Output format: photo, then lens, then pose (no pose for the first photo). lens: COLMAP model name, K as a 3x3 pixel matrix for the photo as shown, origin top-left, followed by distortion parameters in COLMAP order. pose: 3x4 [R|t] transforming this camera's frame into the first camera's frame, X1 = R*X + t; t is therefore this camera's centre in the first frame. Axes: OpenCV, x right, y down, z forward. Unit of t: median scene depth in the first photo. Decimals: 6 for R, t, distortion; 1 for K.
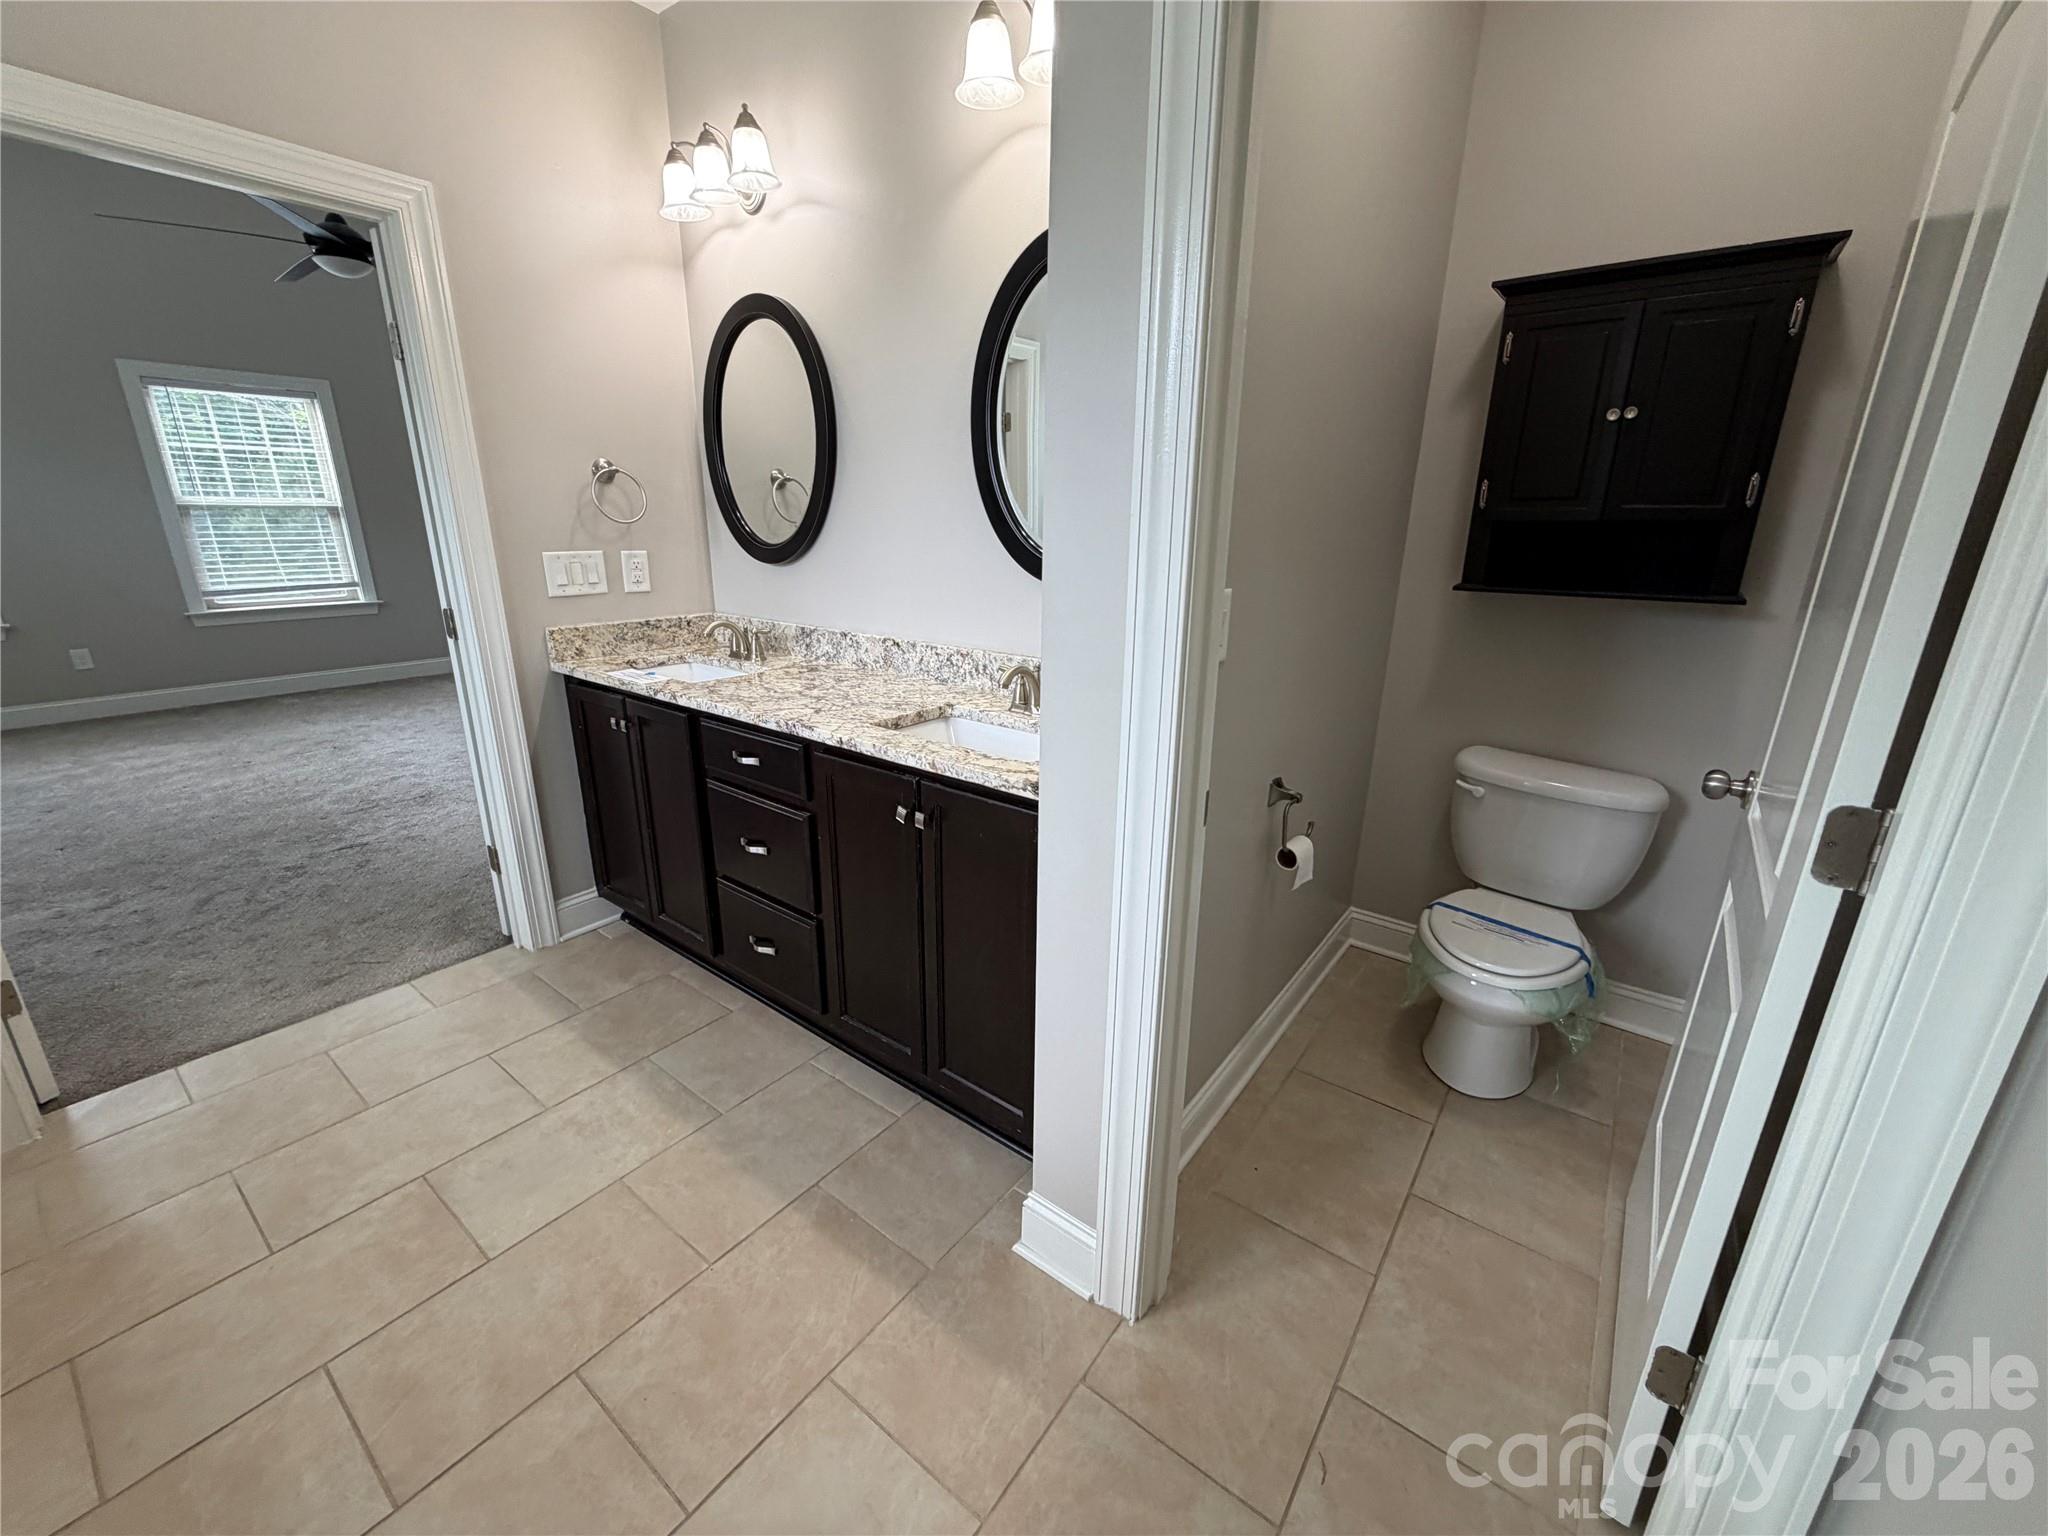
lens RADIAL K [[821.5, 0, 1011.9], [0, 821.5, 757.7], [0, 0, 1]] dist [0.002969, -0.000304]
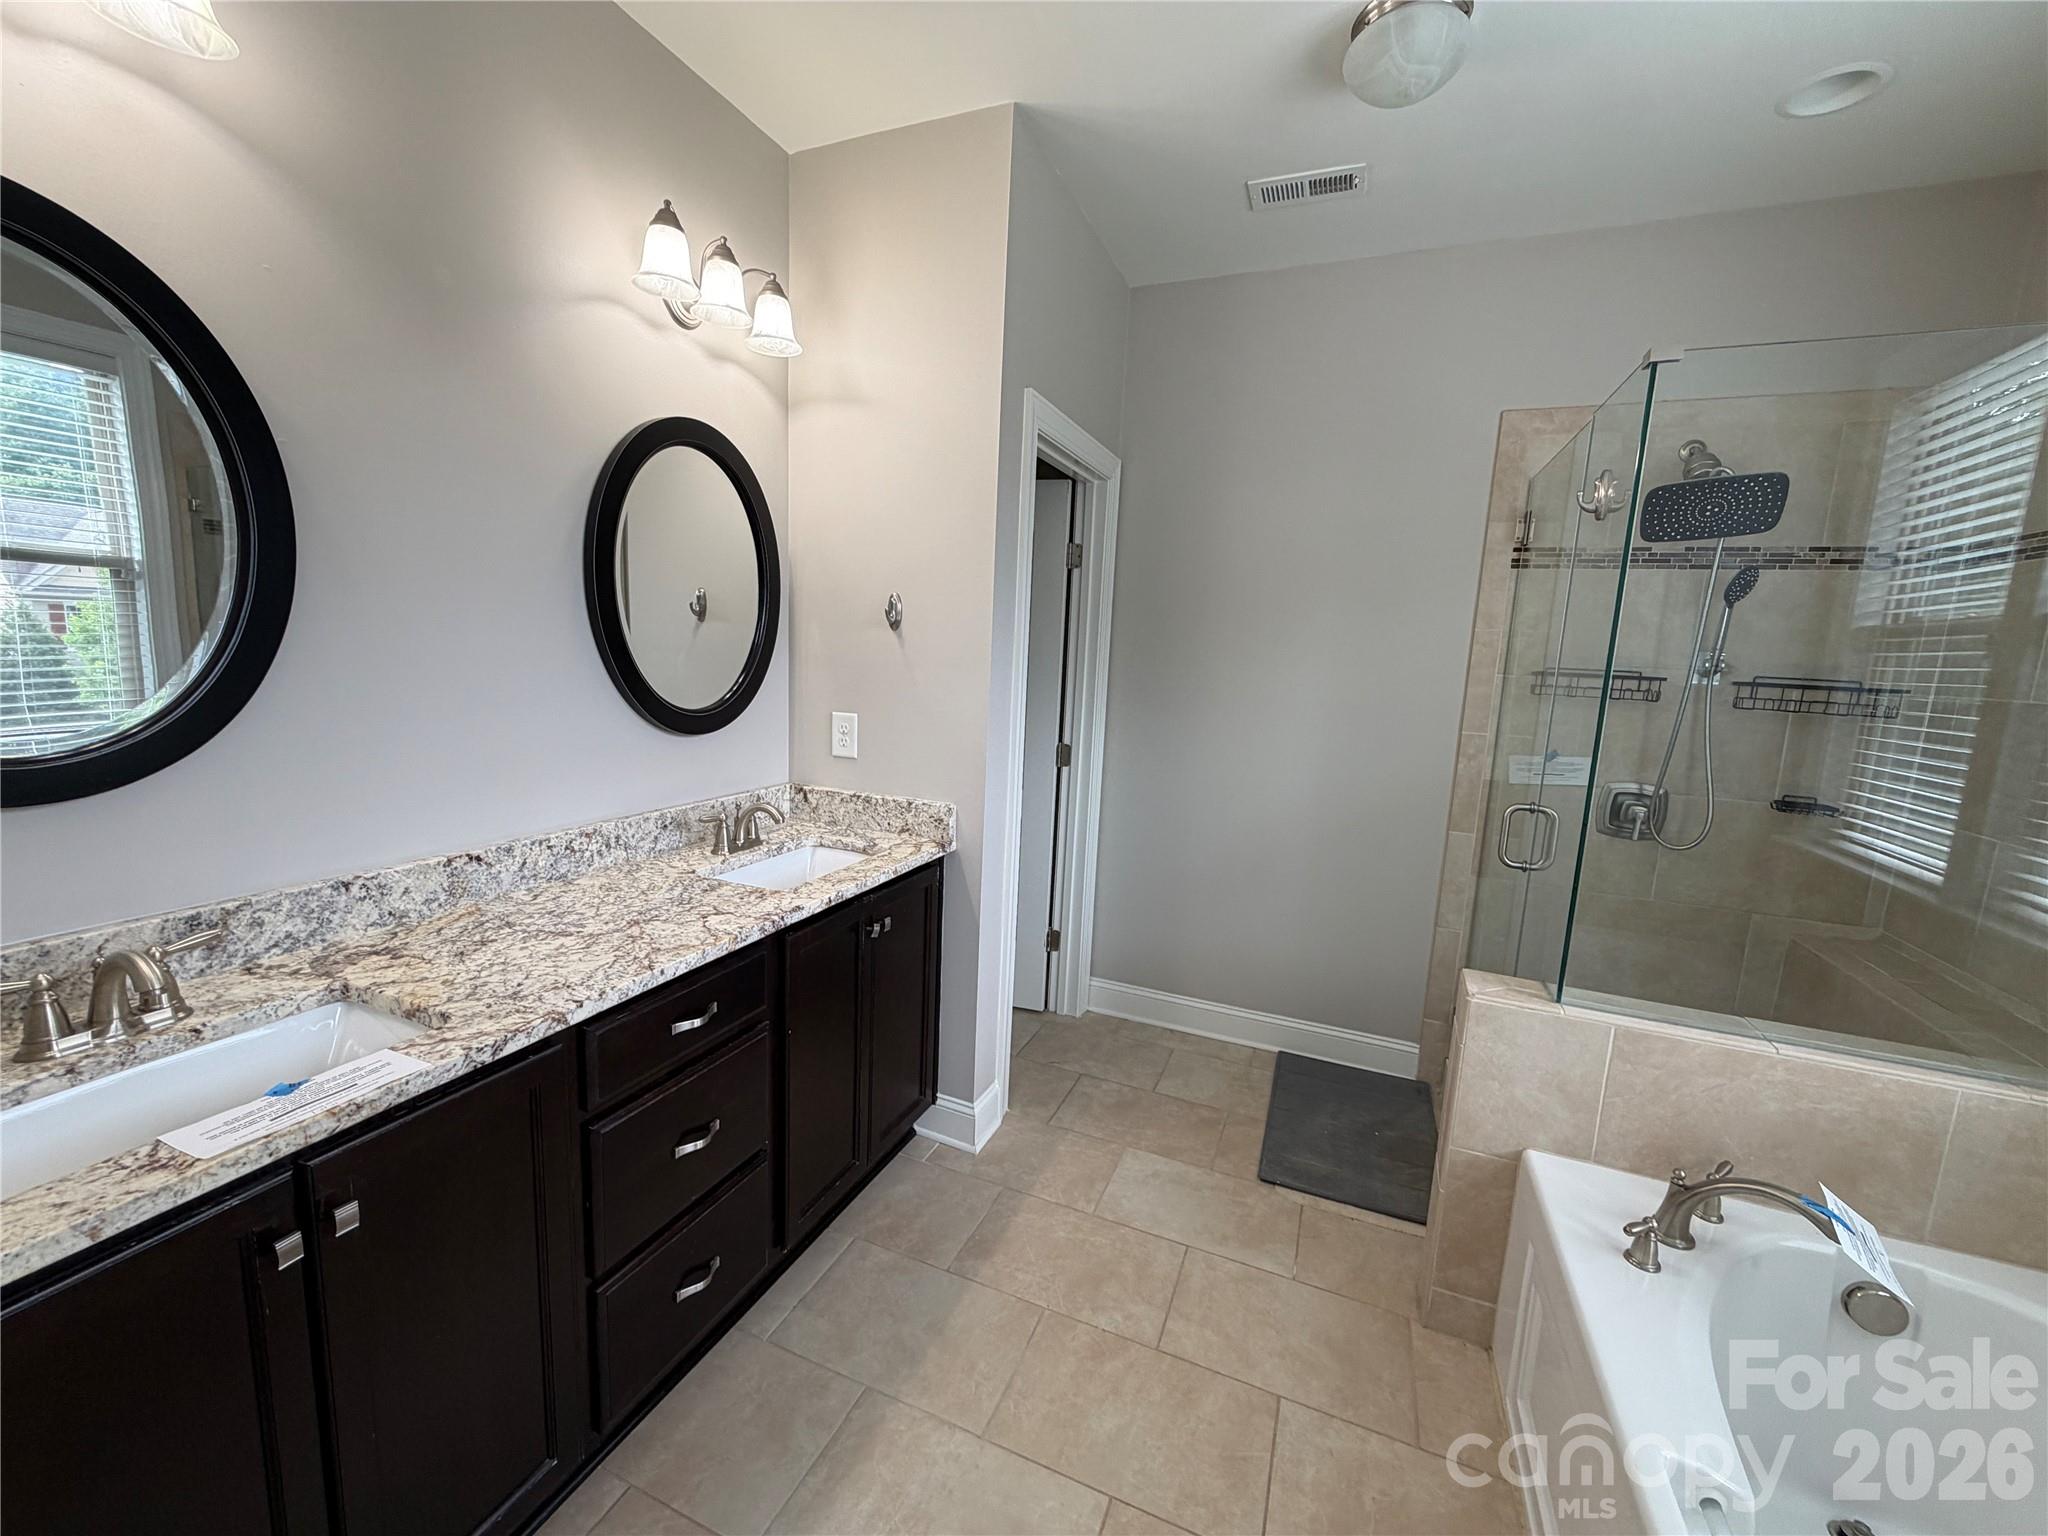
lens RADIAL K [[821.5, 0, 1017.3], [0, 821.5, 772.0], [0, 0, 1]] dist [0.002969, -0.000304]
pose [[-0.248742, -0.170615, 0.953424, -0.965063], [0.235675, 0.944117, 0.230436, -0.279420], [-0.939460, 0.282017, -0.194632, 0.752434]]
